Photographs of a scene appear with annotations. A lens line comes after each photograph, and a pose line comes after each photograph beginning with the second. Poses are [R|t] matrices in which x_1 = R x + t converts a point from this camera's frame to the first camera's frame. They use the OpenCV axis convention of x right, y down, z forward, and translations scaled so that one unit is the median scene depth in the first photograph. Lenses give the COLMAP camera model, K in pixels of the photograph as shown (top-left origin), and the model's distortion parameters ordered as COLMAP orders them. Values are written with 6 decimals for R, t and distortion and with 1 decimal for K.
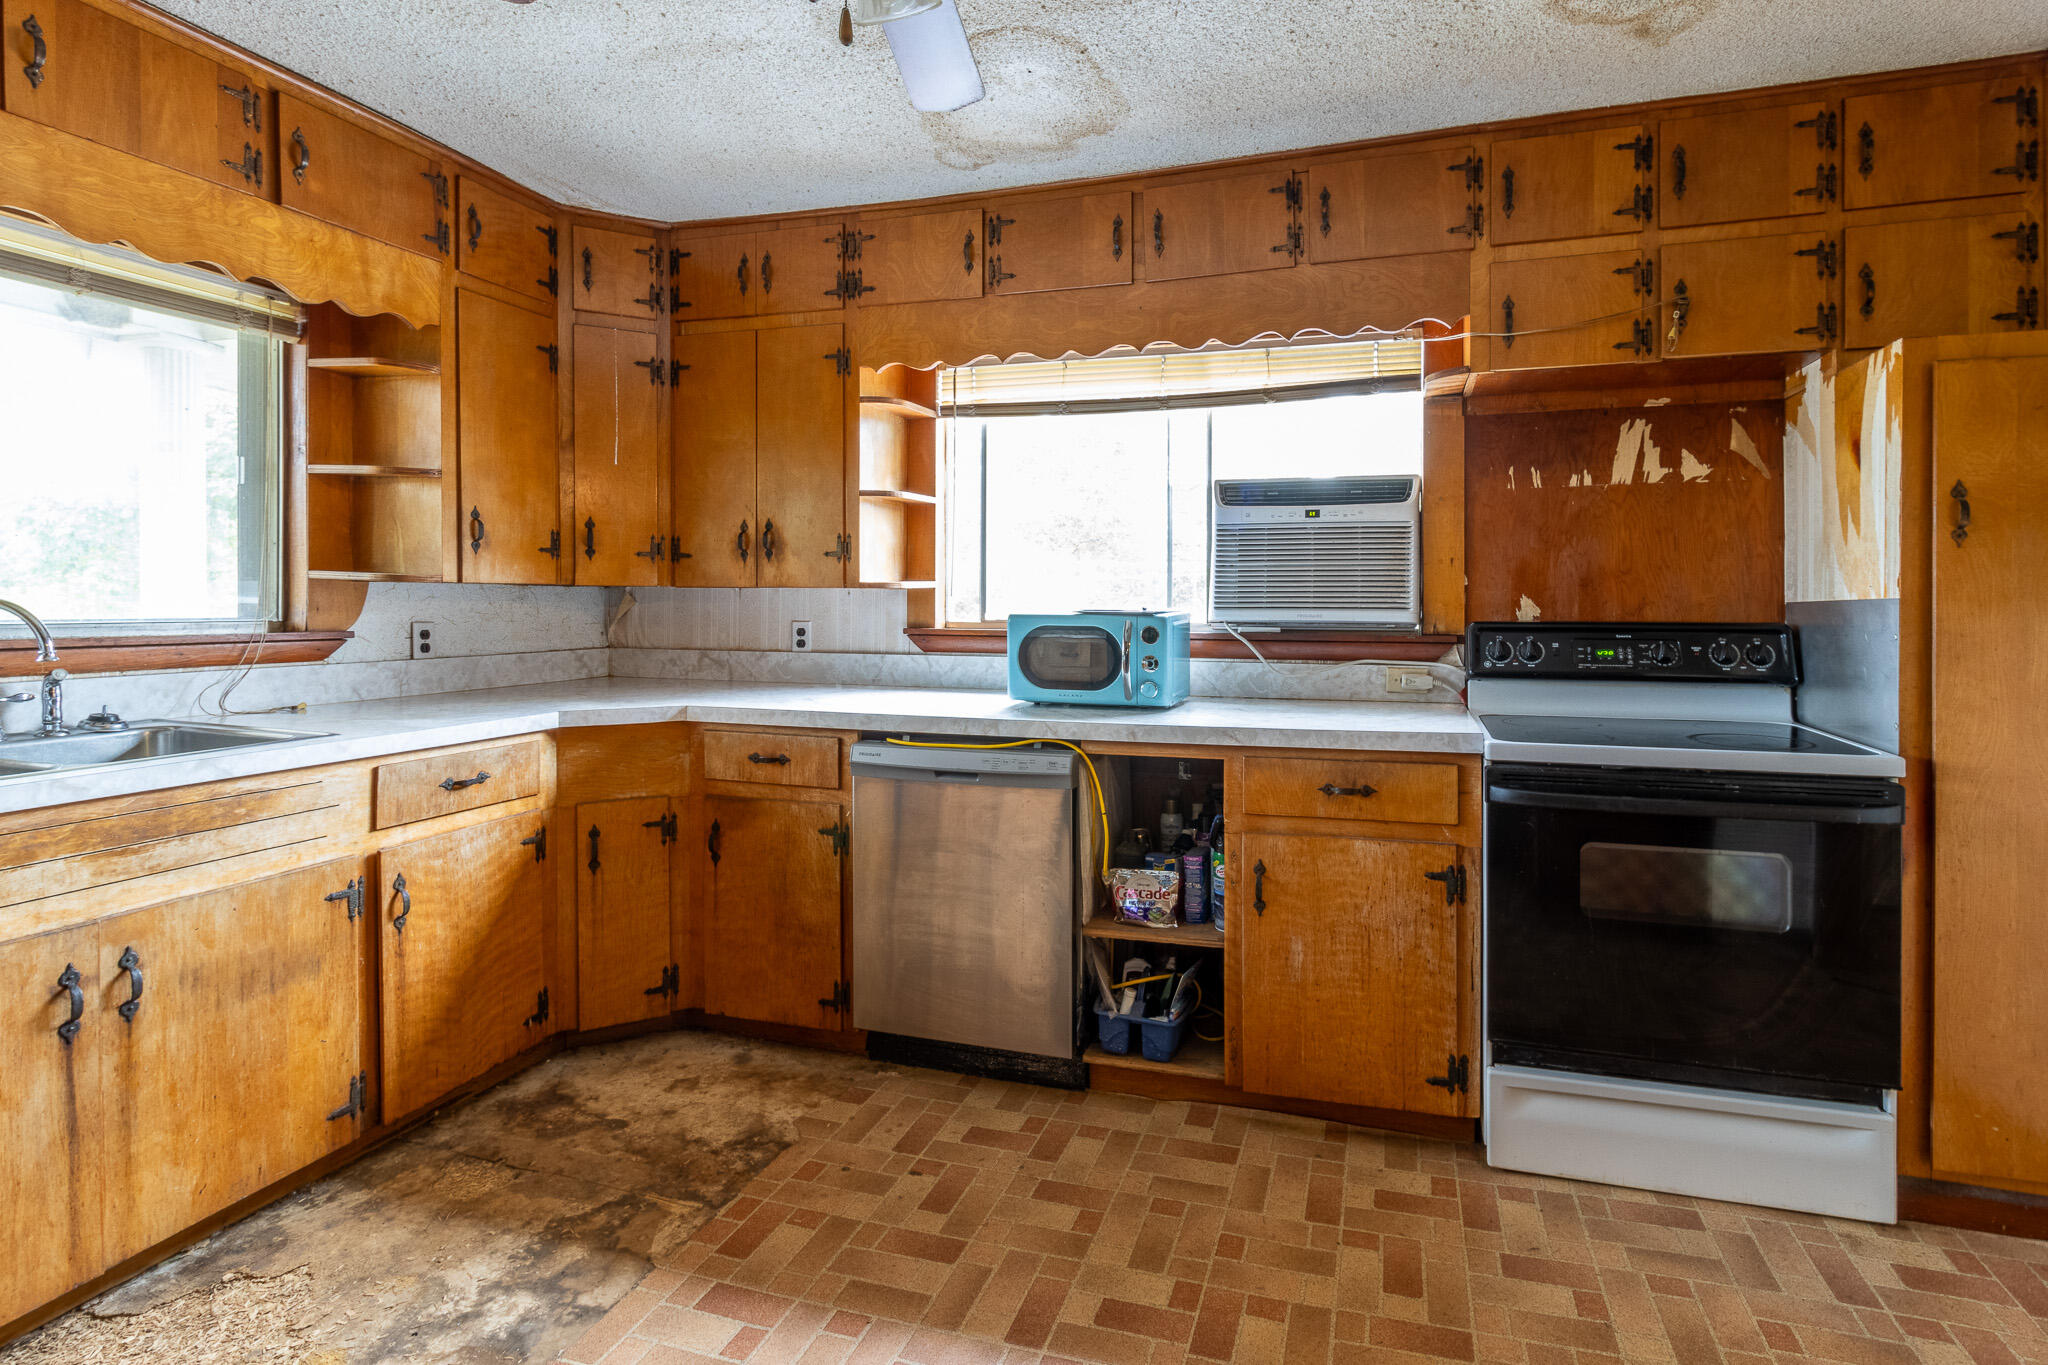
lens RADIAL K [[987.6, 0, 1172.3], [0, 987.6, 605.8], [0, 0, 1]] dist [-0.000178, 0.000786]
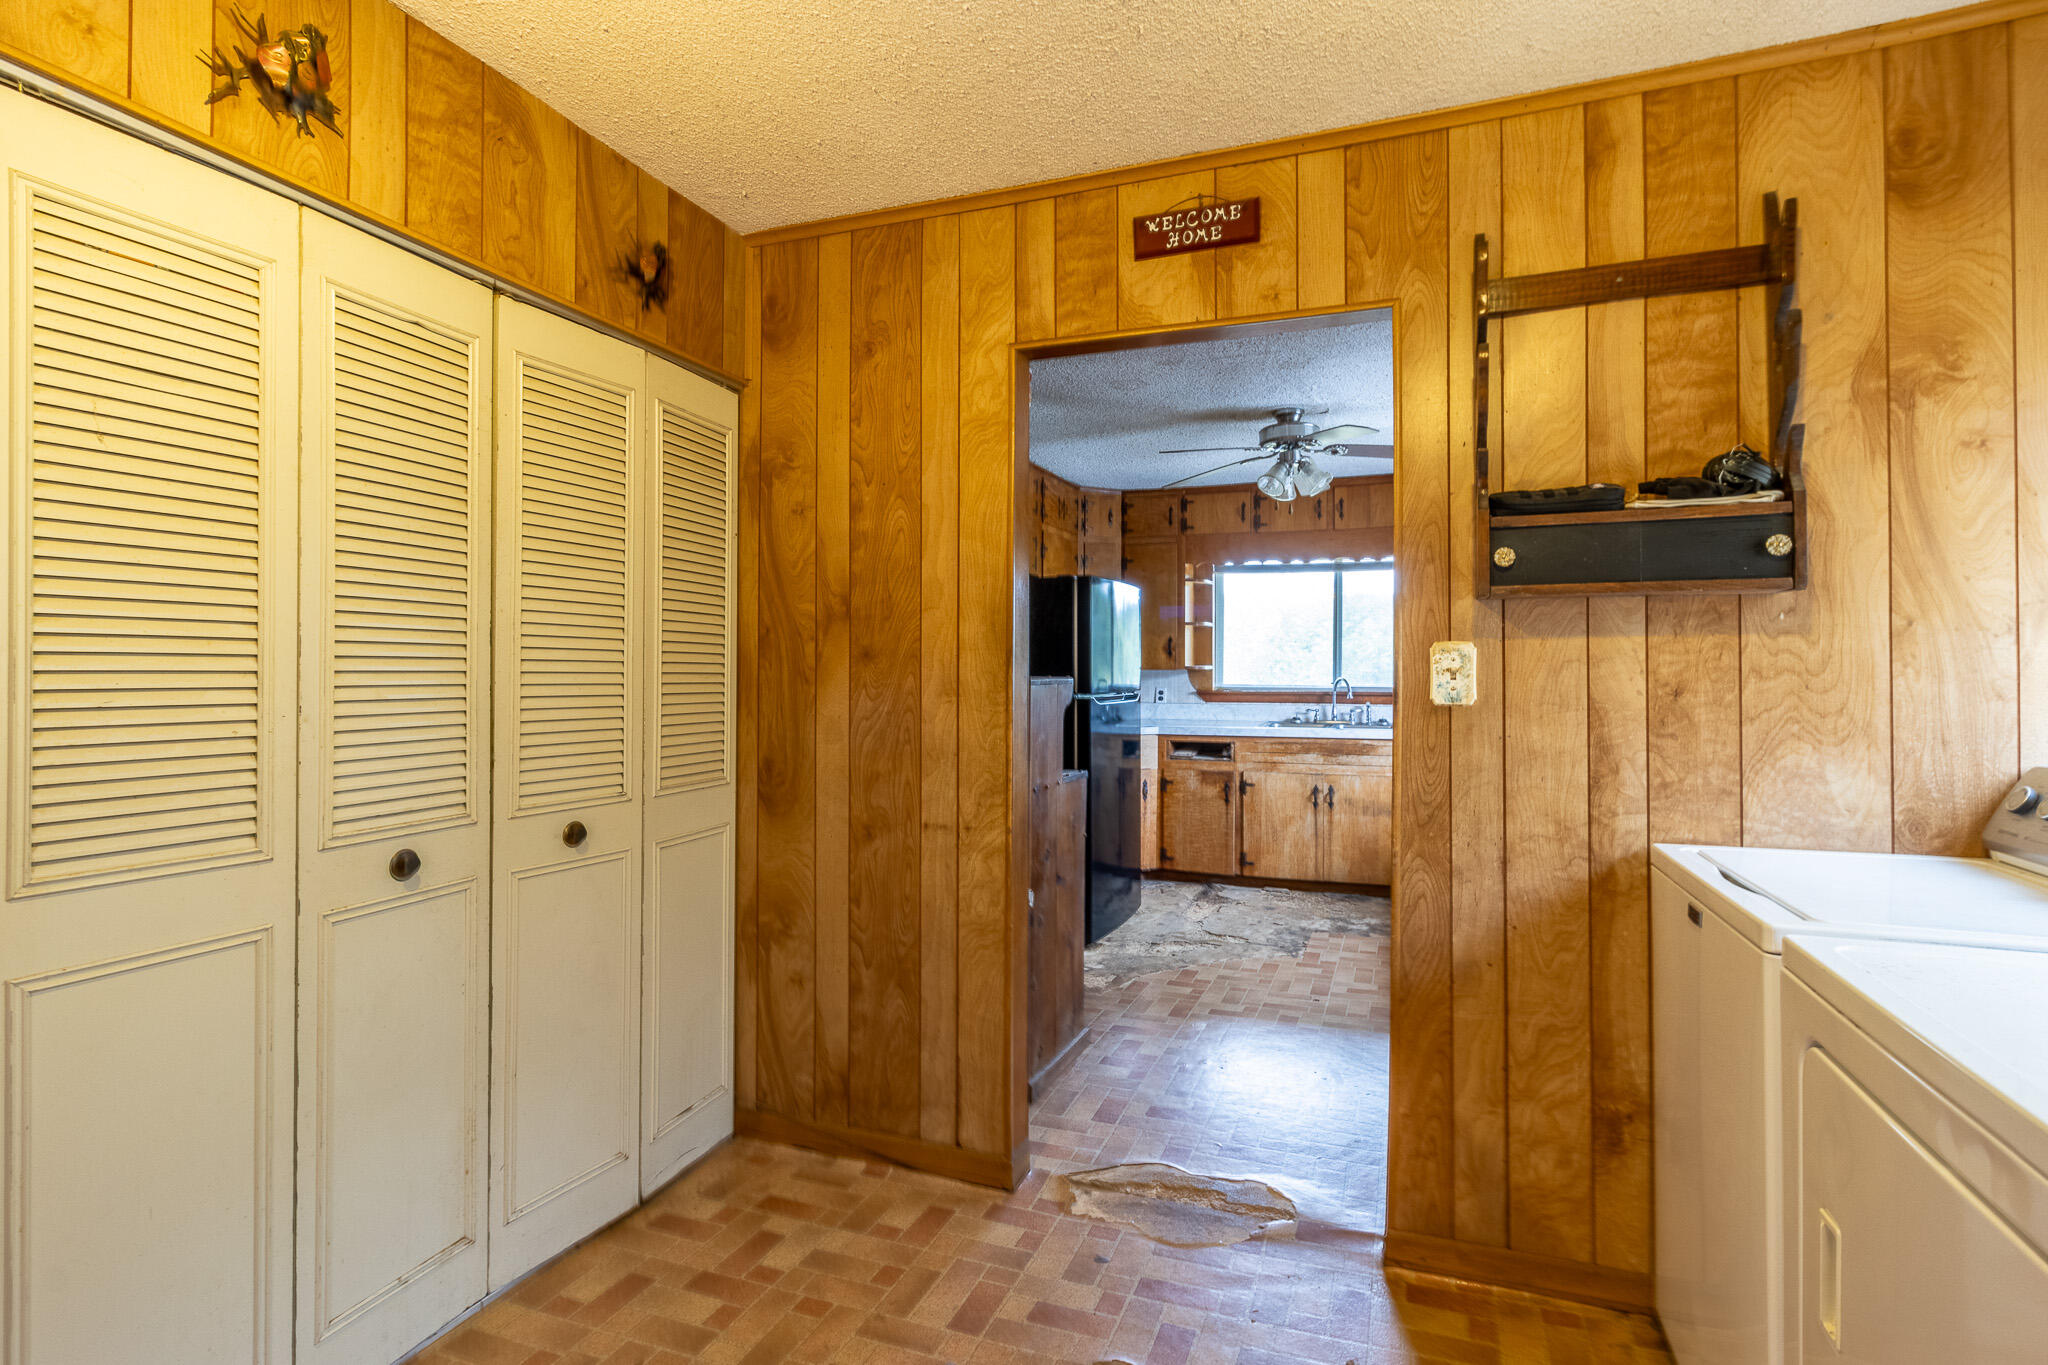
lens RADIAL K [[987.6, 0, 1018.0], [0, 987.6, 663.3], [0, 0, 1]] dist [-0.000178, 0.000786]
pose [[-0.109017, -0.016896, -0.993896, 1.595223], [-0.008896, 0.999832, -0.016021, 0.003087], [0.994000, 0.007095, -0.109149, 0.227783]]
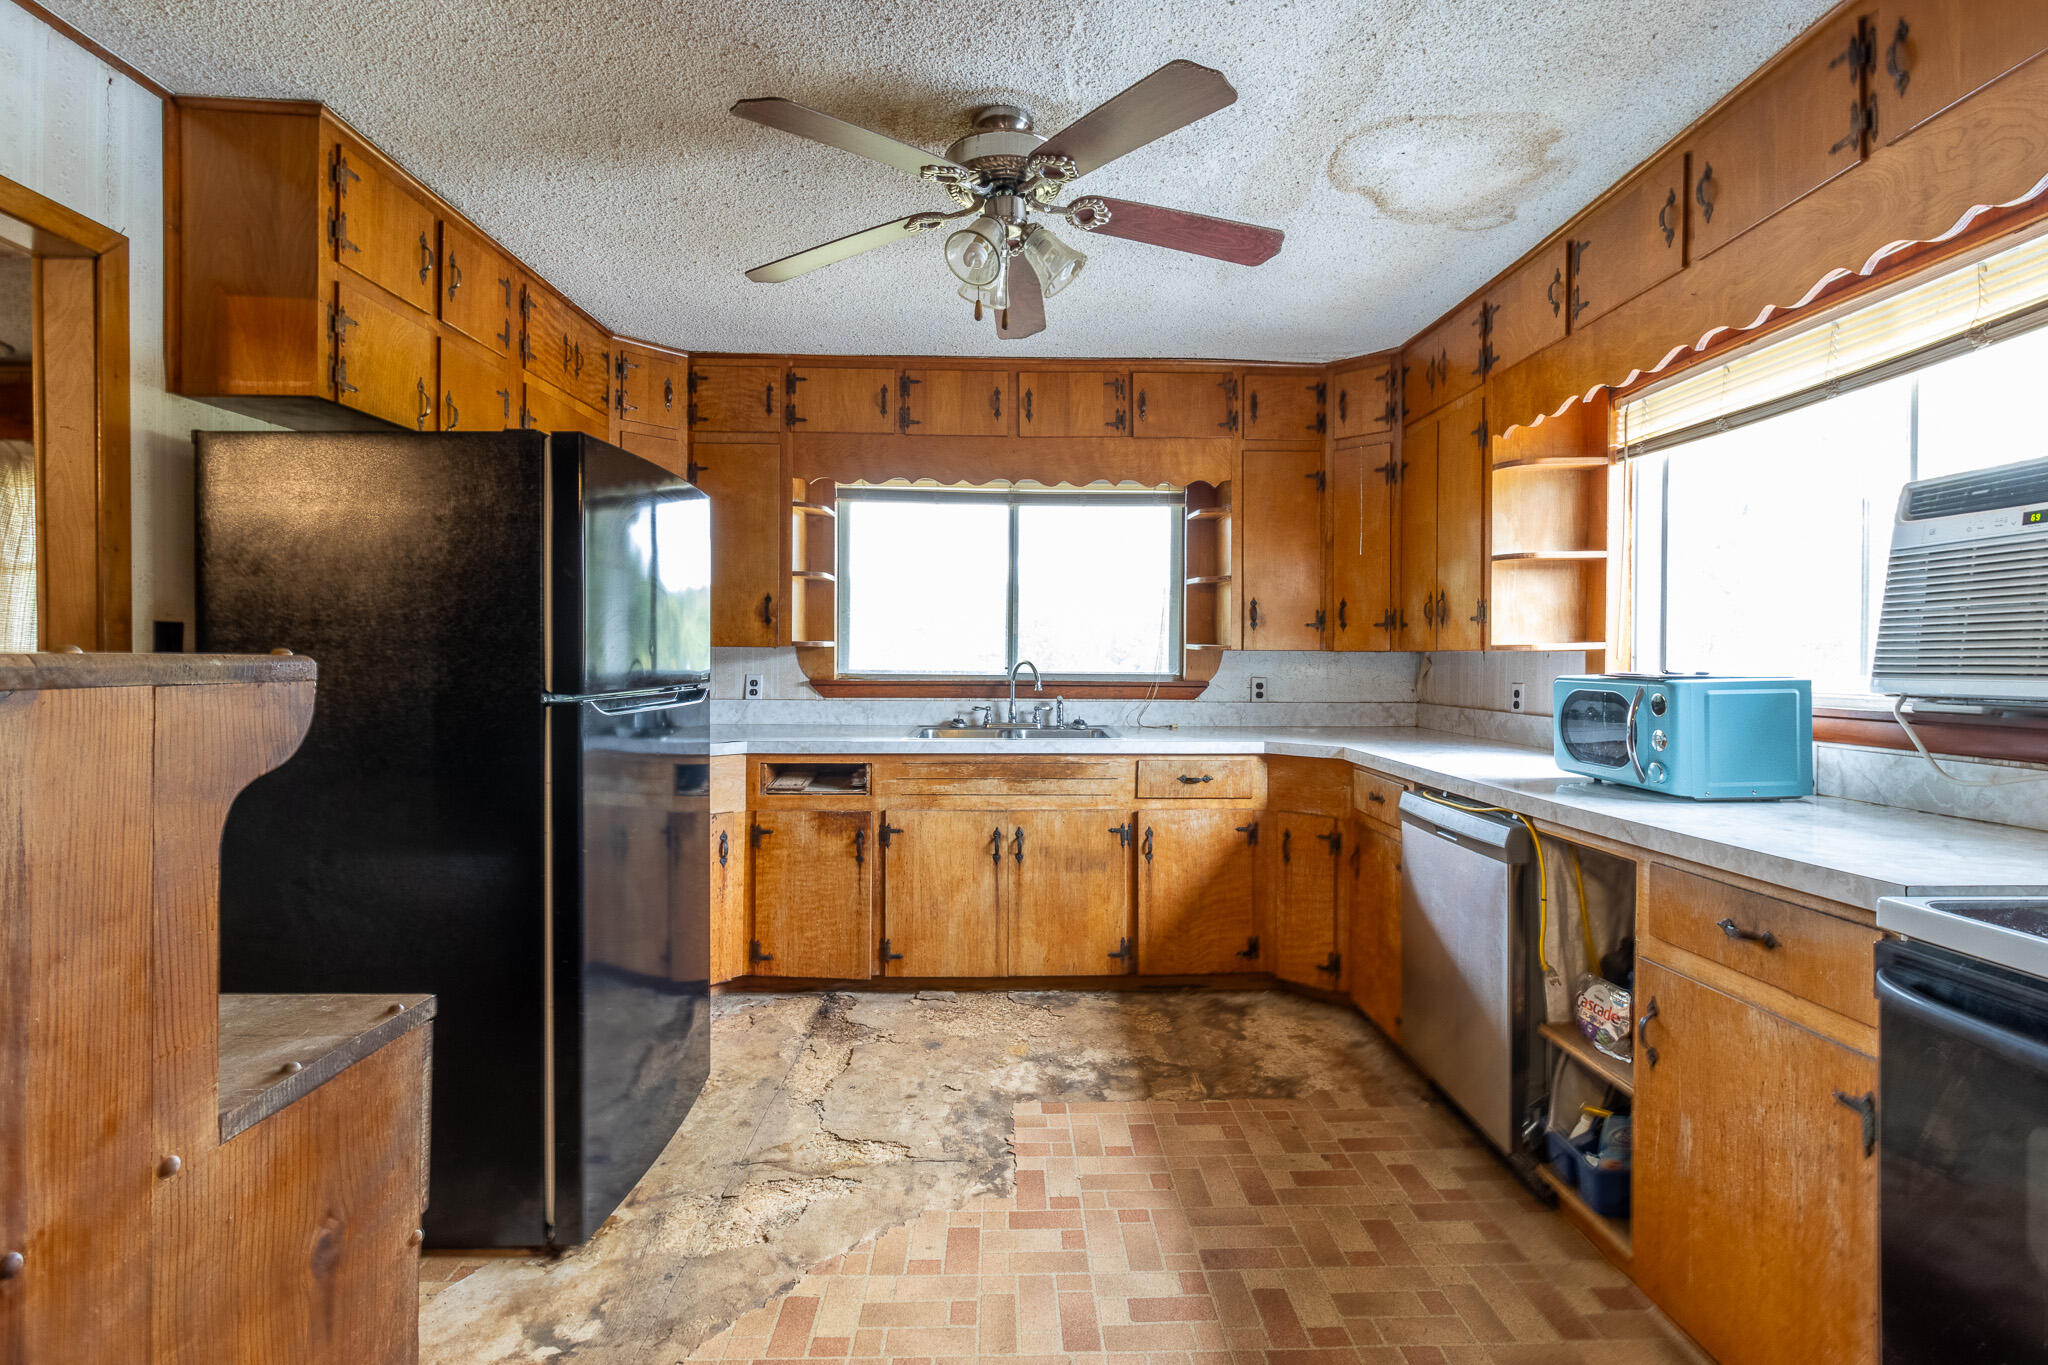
lens RADIAL K [[987.6, 0, 990.4], [0, 987.6, 660.8], [0, 0, 1]] dist [-0.000178, 0.000786]
pose [[0.254383, -0.001807, -0.967102, 0.661748], [-0.008601, 0.999954, -0.004131, 0.001522], [0.967065, 0.009369, 0.254356, 0.281685]]
